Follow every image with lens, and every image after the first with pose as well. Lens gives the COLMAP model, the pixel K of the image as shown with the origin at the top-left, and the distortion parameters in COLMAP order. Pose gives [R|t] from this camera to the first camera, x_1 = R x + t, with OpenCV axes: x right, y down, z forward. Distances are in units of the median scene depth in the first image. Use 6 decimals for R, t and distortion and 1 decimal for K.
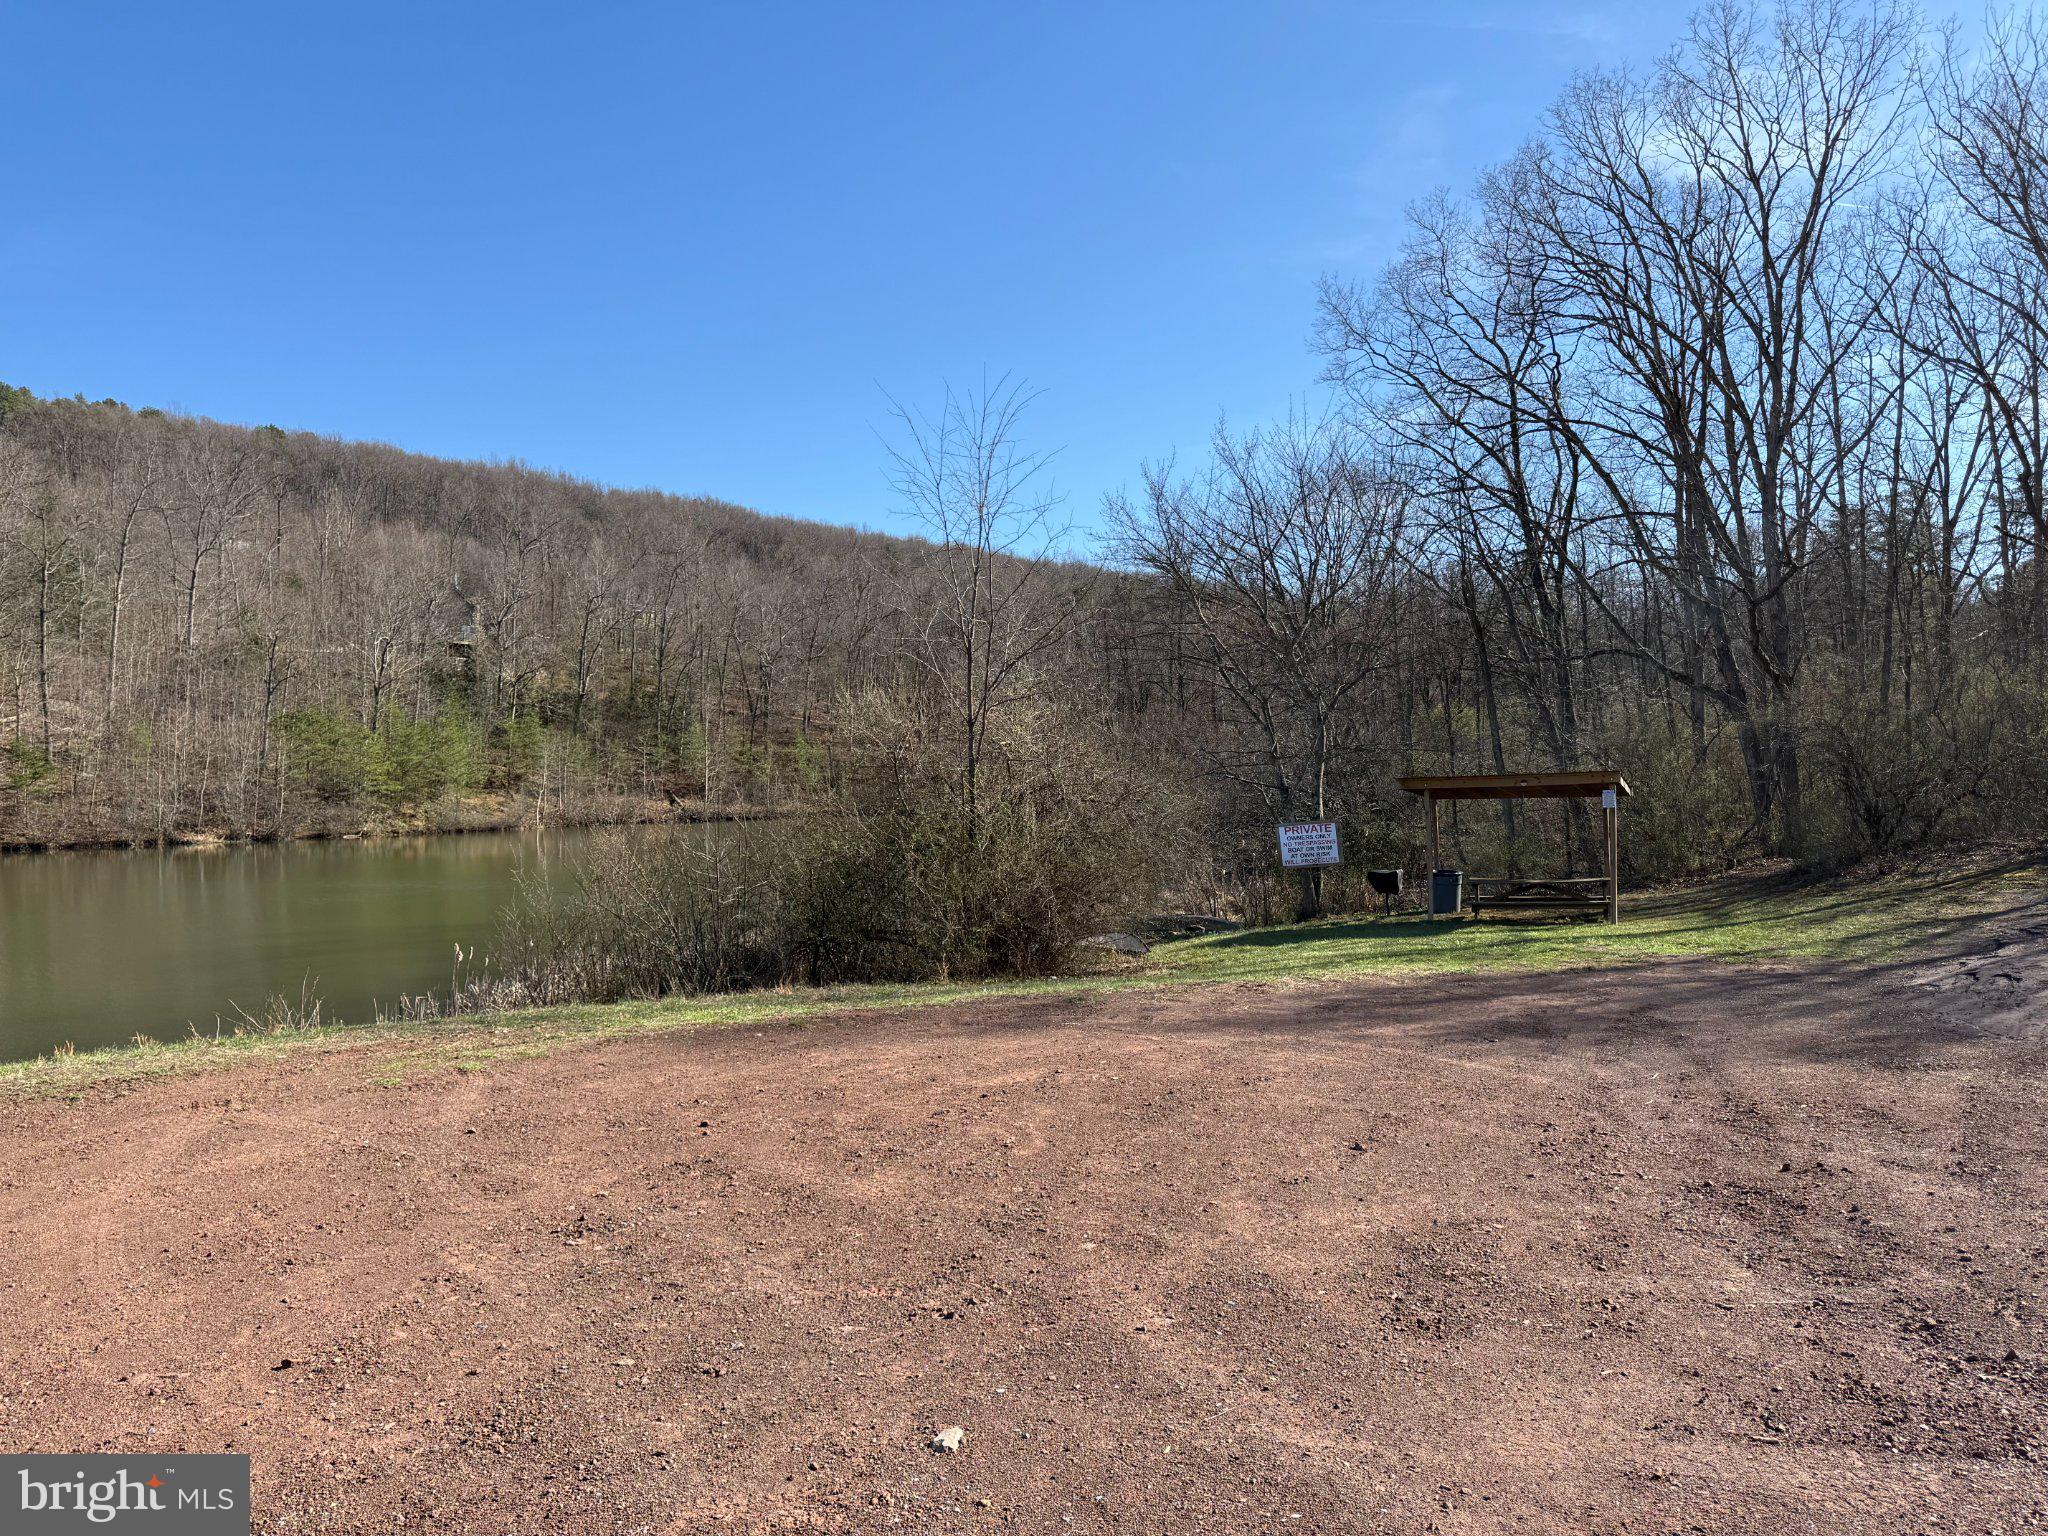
lens RADIAL K [[1421.4, 0, 1026.4], [0, 1421.4, 774.0], [0, 0, 1]] dist [0.007573, -0.011426]
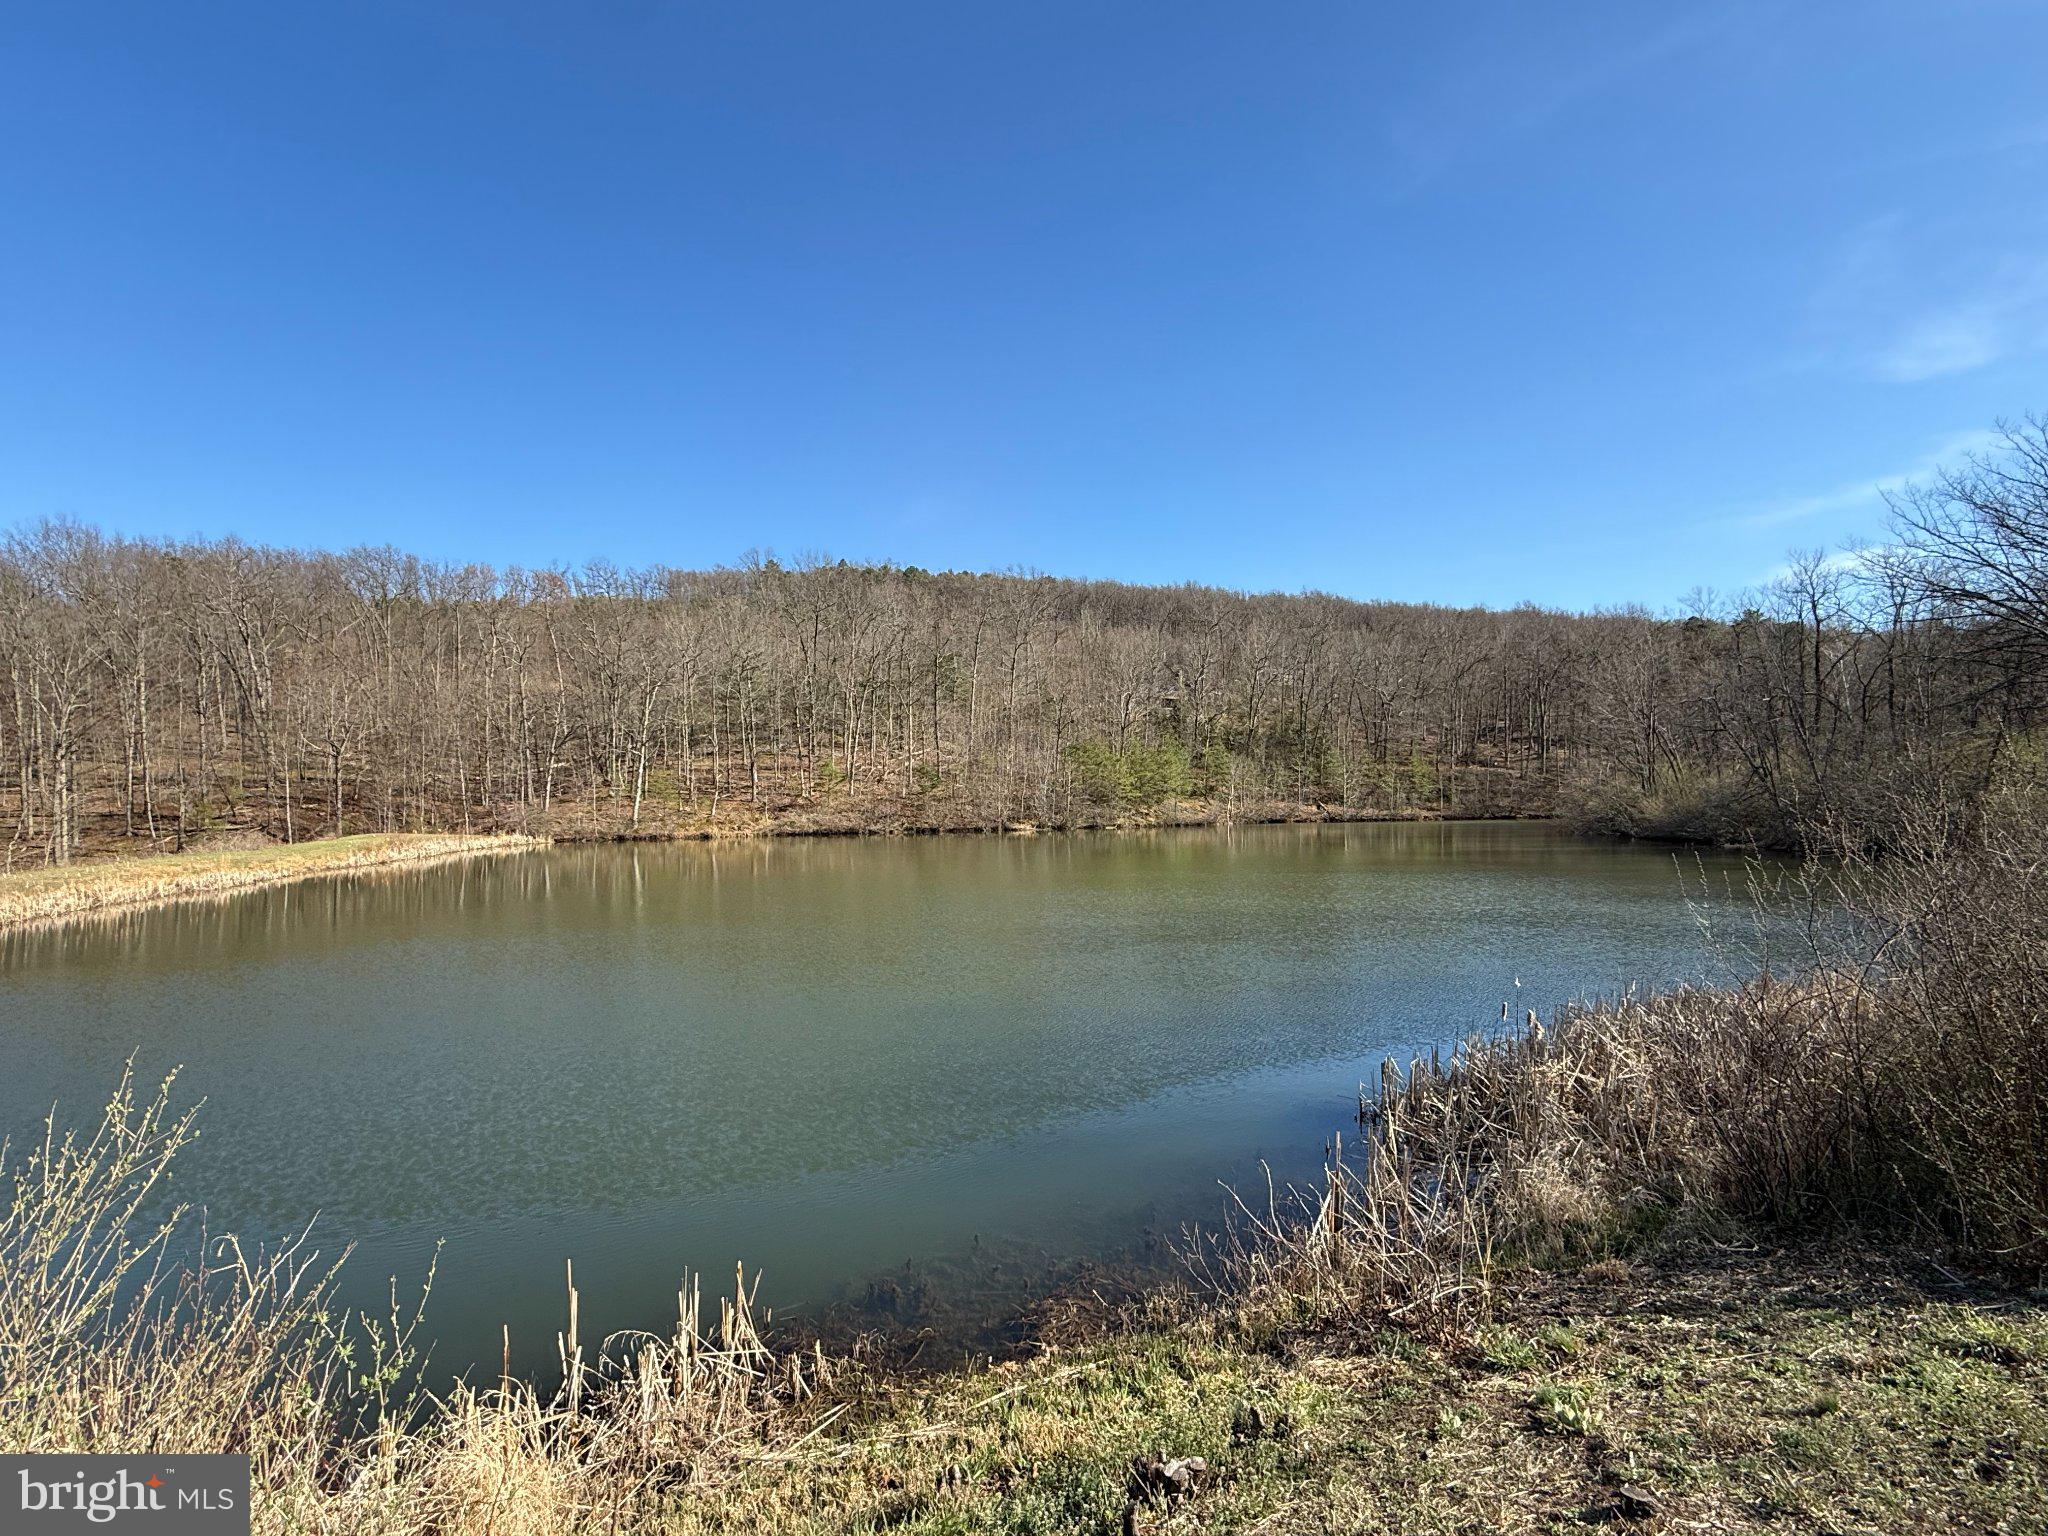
lens RADIAL K [[956.9, 0, 1021.7], [0, 956.9, 766.9], [0, 0, 1]] dist [-0.004298, 0.001287]
pose [[0.872608, -0.012786, -0.488253, -0.062732], [0.000606, 0.999685, -0.025096, 0.005195], [0.488420, 0.021603, 0.872341, 0.081885]]
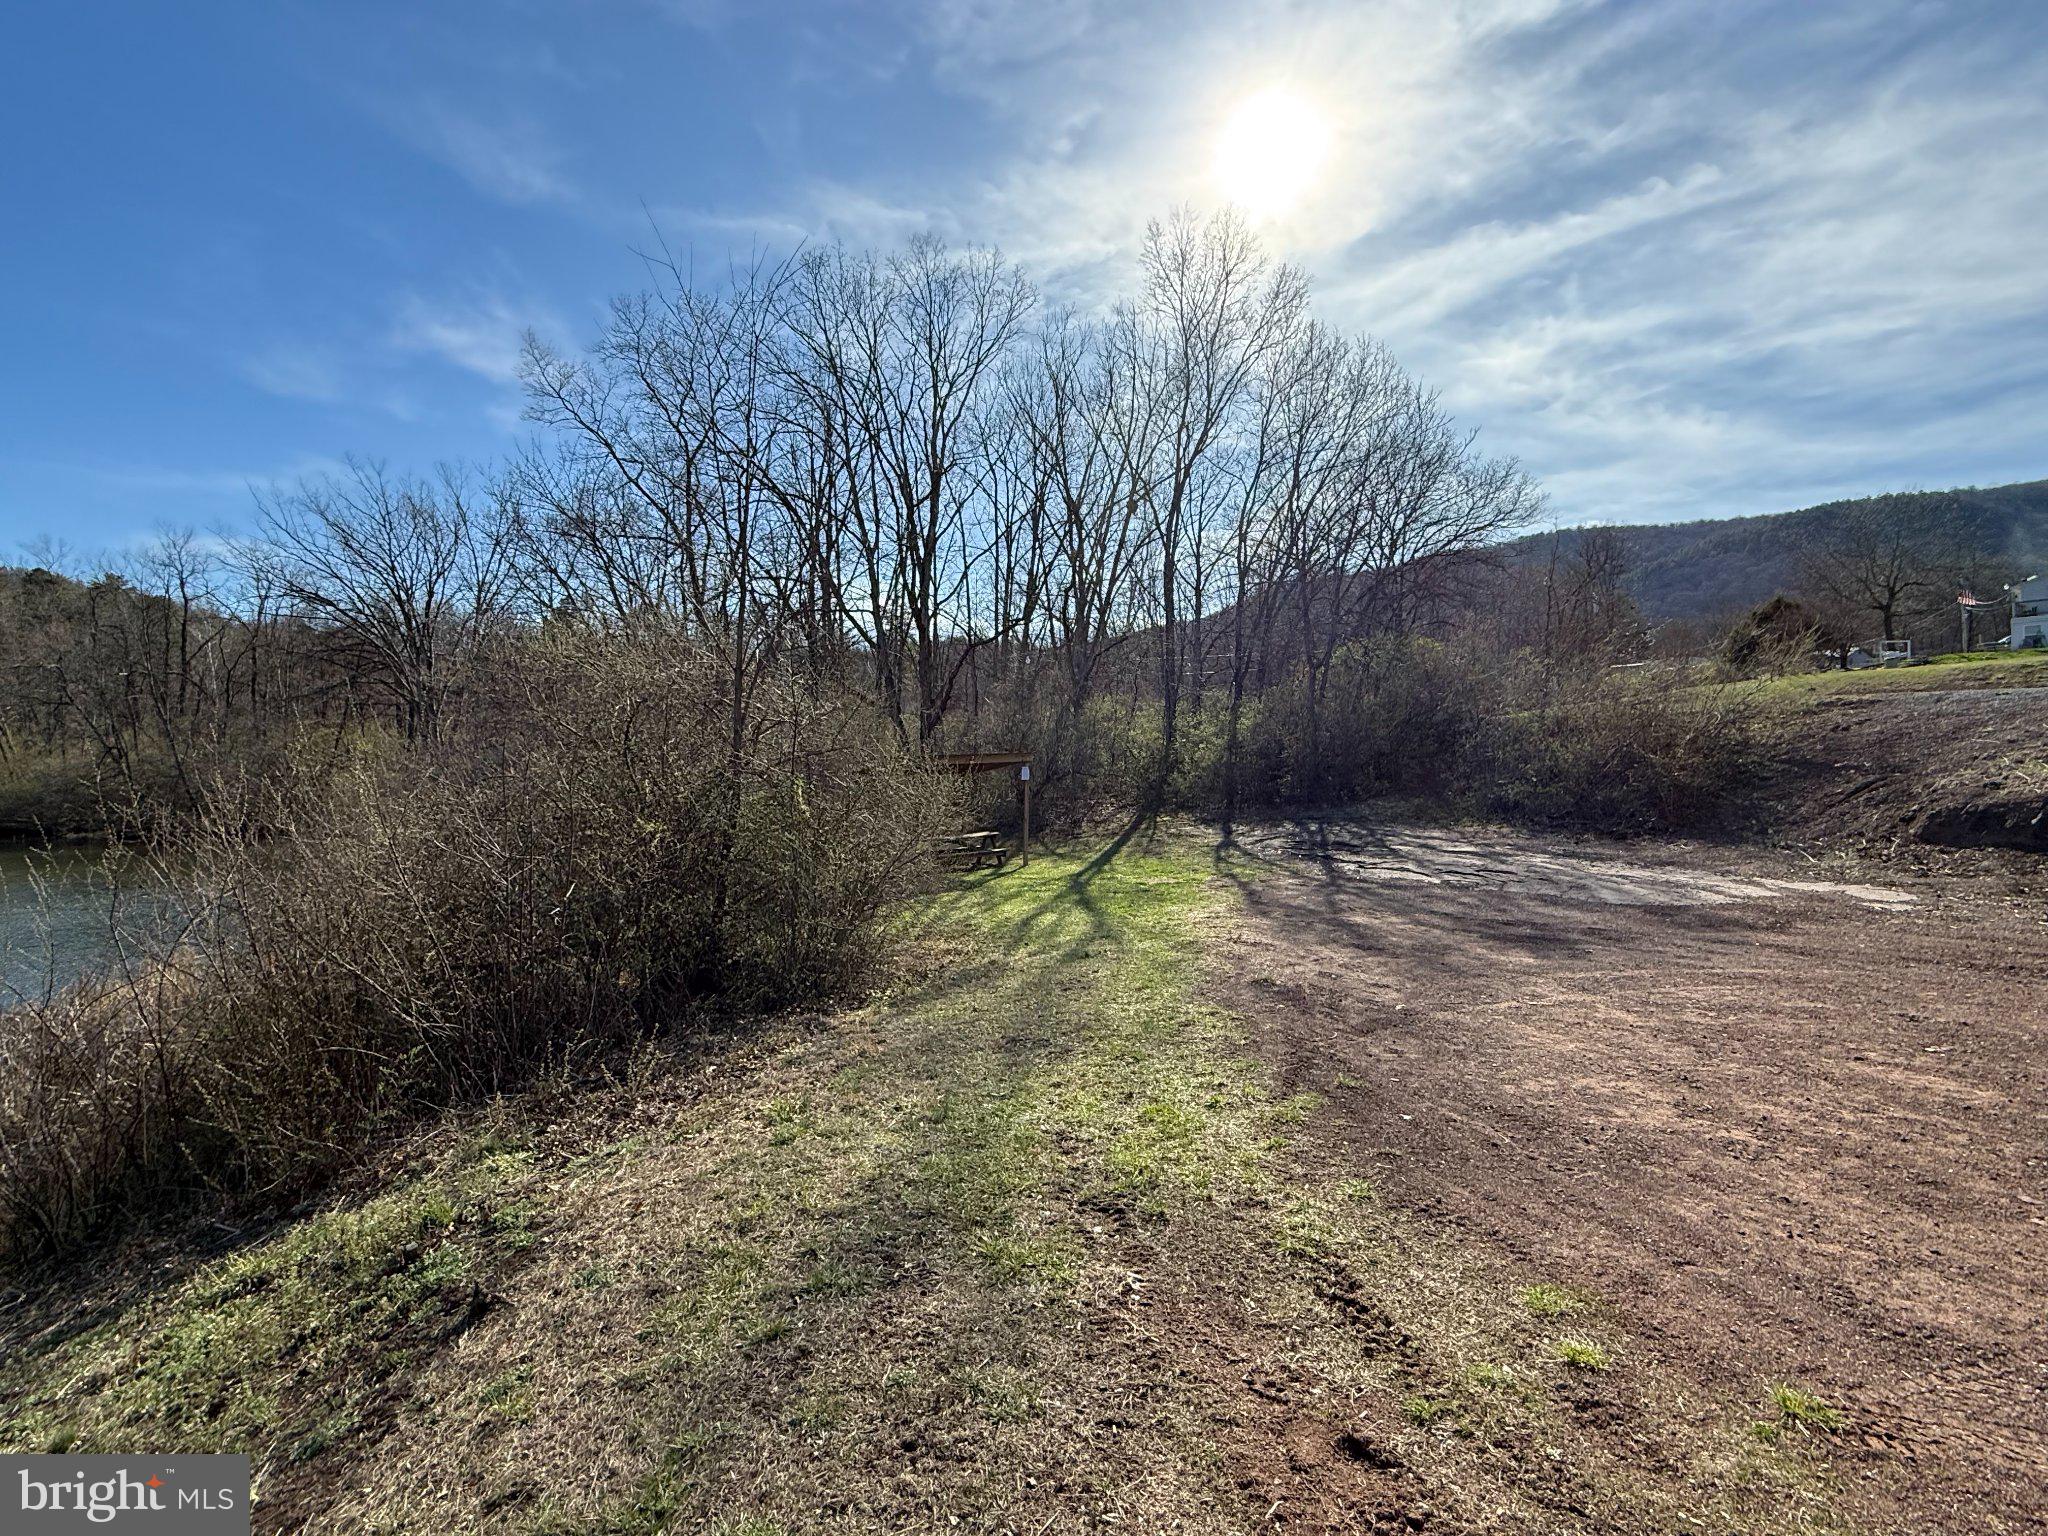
lens RADIAL K [[956.9, 0, 1024.7], [0, 956.9, 763.8], [0, 0, 1]] dist [-0.004298, 0.001287]
pose [[0.616790, 0.010309, 0.787060, -0.060234], [-0.002041, 0.999932, -0.011497, 0.005330], [-0.787125, 0.005484, 0.616769, 0.082221]]
